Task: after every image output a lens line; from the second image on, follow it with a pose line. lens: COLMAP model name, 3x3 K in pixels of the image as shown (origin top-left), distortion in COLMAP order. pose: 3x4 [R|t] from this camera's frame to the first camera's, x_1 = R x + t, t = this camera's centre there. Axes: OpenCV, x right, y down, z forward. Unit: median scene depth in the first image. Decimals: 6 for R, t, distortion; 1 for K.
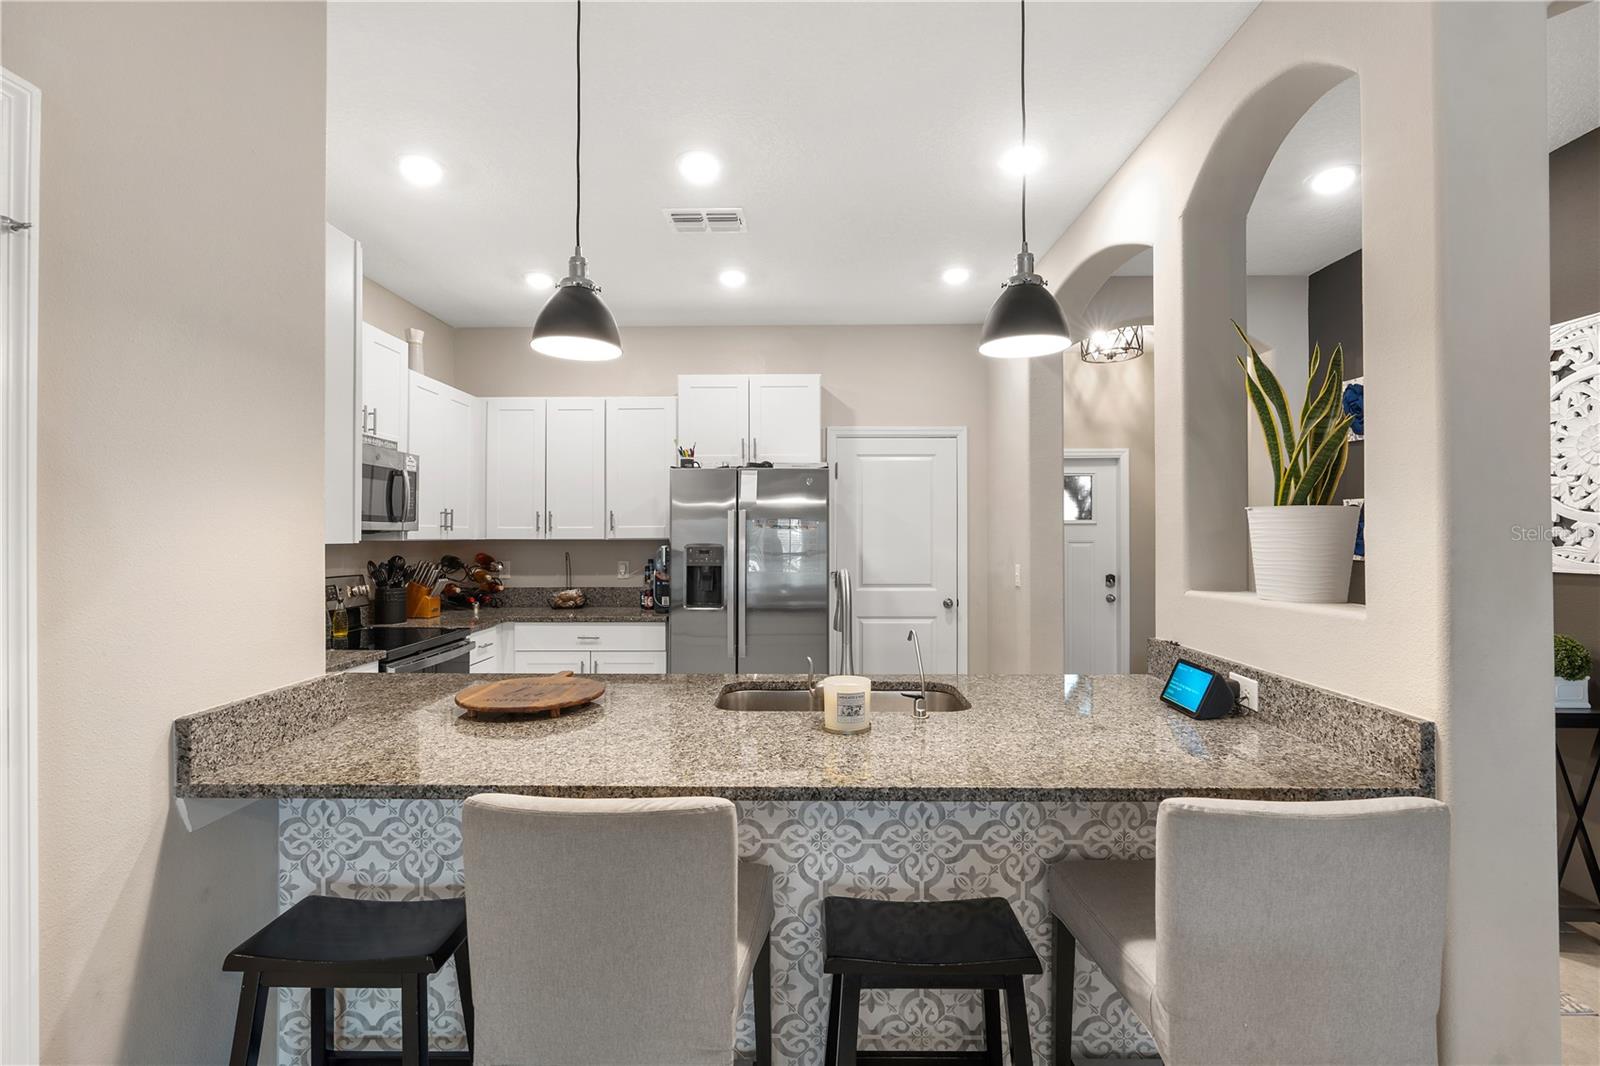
lens RADIAL K [[718.7, 0, 795.6], [0, 718.7, 526.8], [0, 0, 1]] dist [-0.005504, 0.001007]
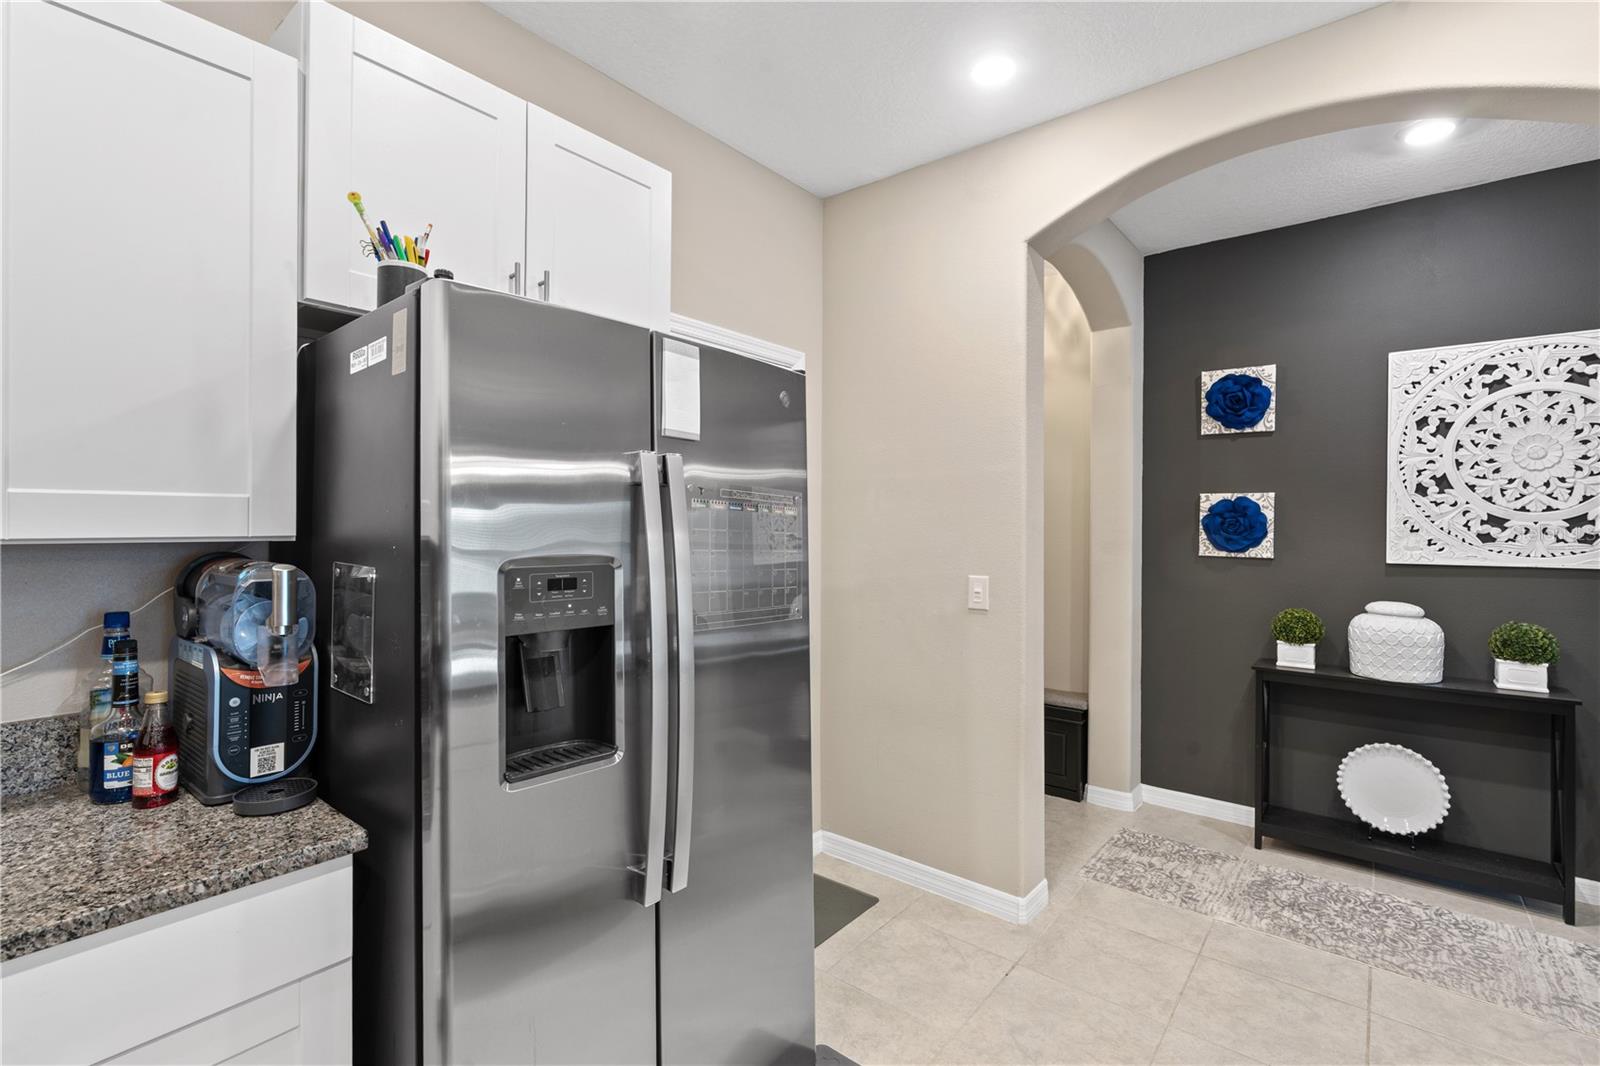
lens RADIAL K [[726.4, 0, 799.2], [0, 726.4, 521.9], [0, 0, 1]] dist [0.000070, 0.000993]
pose [[0.620419, 0.009191, 0.784216, -0.302270], [-0.015424, 0.999881, 0.000484, 0.007157], [-0.784119, -0.012396, 0.620487, 0.725821]]
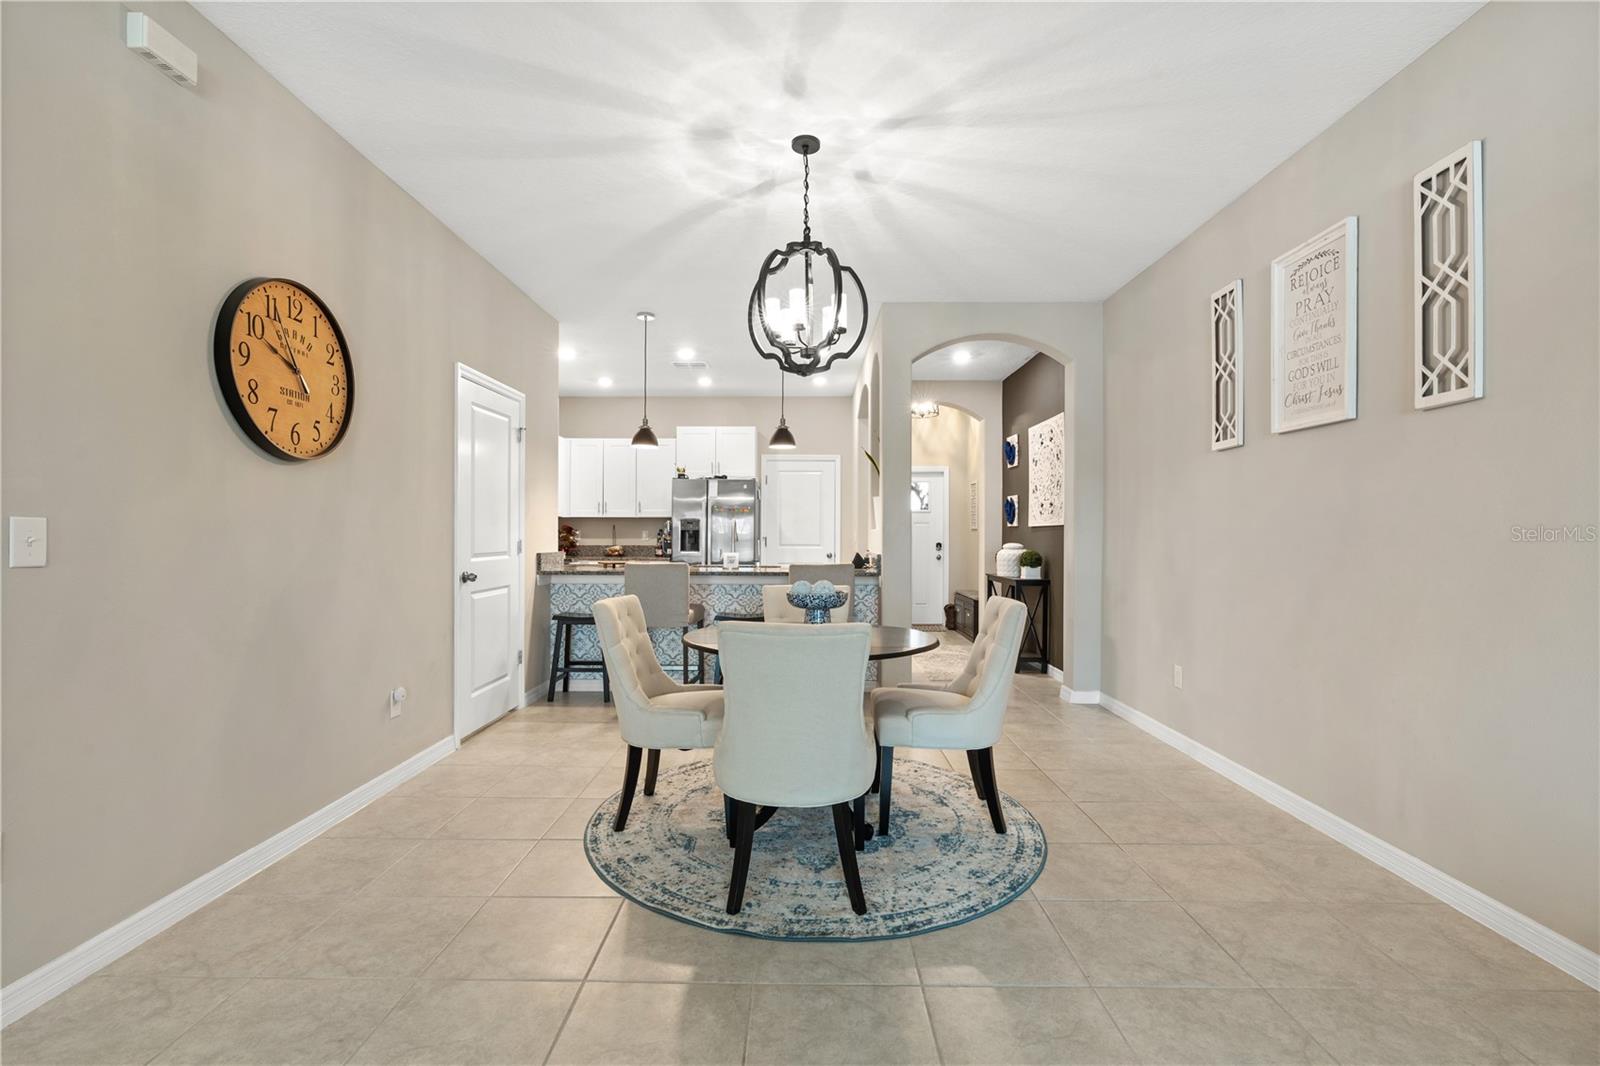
lens RADIAL K [[724.0, 0, 796.9], [0, 724.0, 532.5], [0, 0, 1]] dist [-0.001168, 0.001134]
pose [[0.999988, 0.004663, 0.001712, 0.152934], [-0.004673, 0.999972, 0.005820, 0.047839], [-0.001685, -0.005828, 0.999982, -0.918996]]
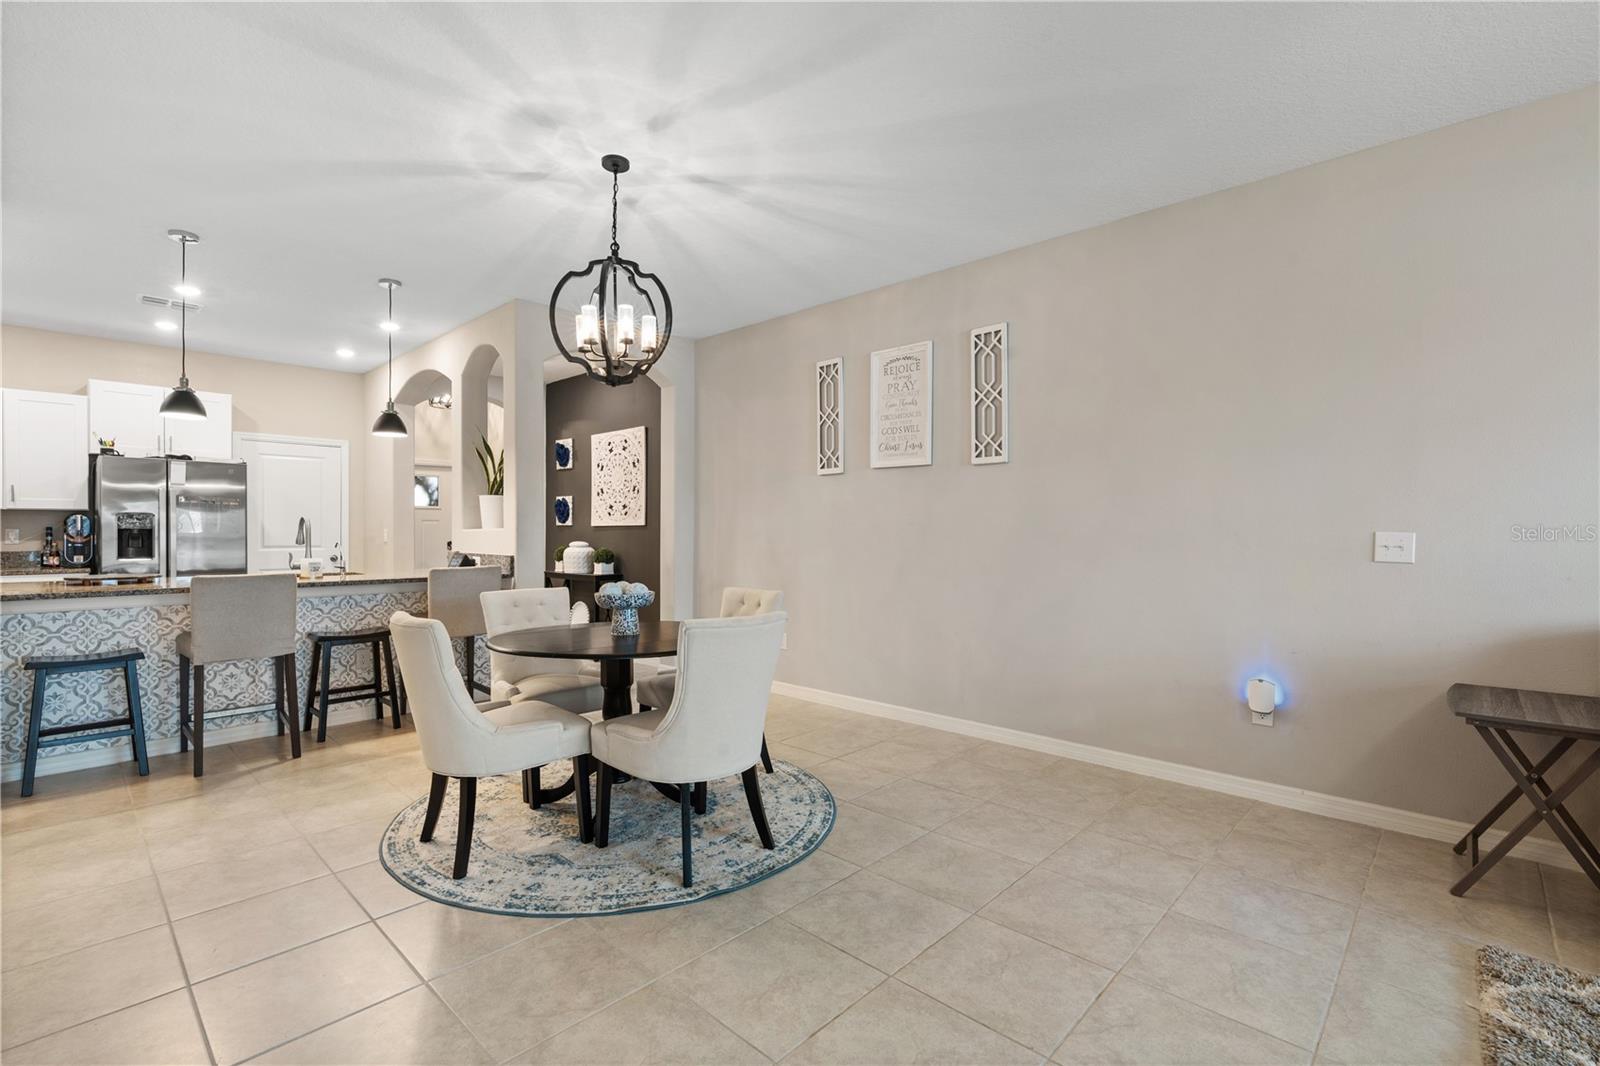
lens RADIAL K [[718.5, 0, 791.9], [0, 718.5, 534.2], [0, 0, 1]] dist [-0.005598, 0.003381]
pose [[0.683140, -0.001114, 0.730286, -0.267319], [-0.008758, 0.999914, 0.009718, 0.040371], [-0.730235, -0.013034, 0.683072, -0.839910]]
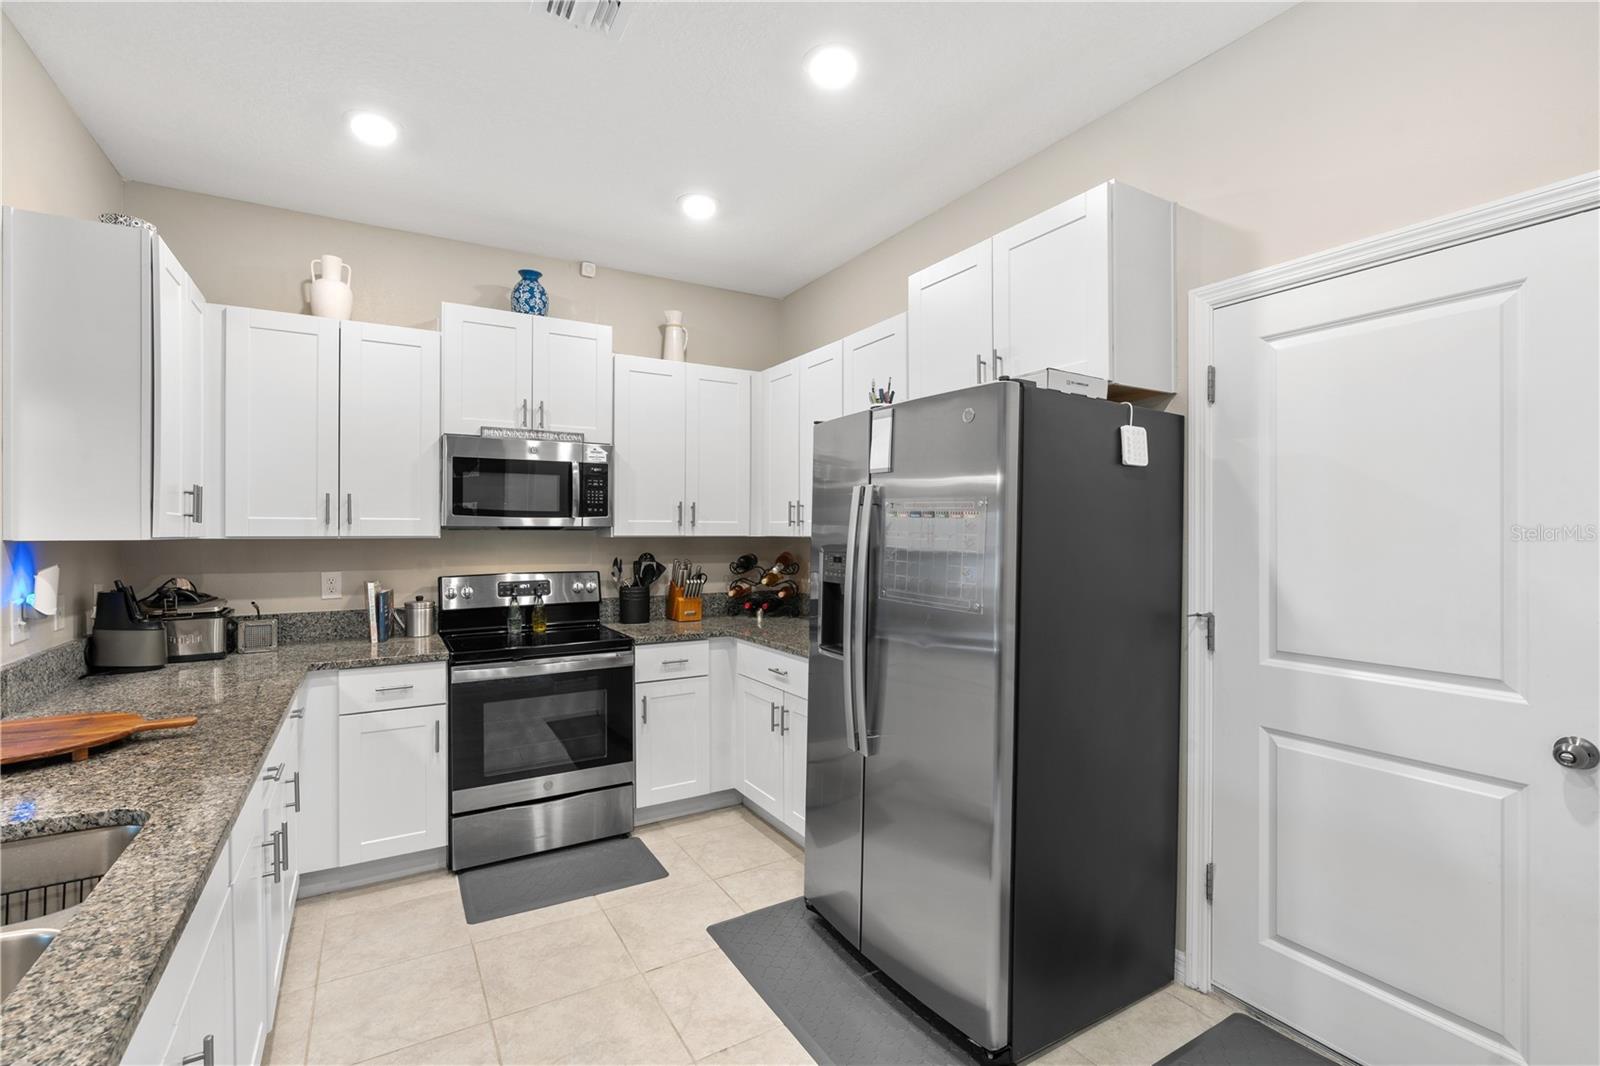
lens RADIAL K [[718.5, 0, 791.9], [0, 718.5, 534.2], [0, 0, 1]] dist [-0.005598, 0.003381]
pose [[0.519635, 0.003439, -0.854382, 0.354645], [0.008630, 0.999920, 0.009273, 0.007957], [0.854345, -0.012192, 0.519564, 0.654920]]
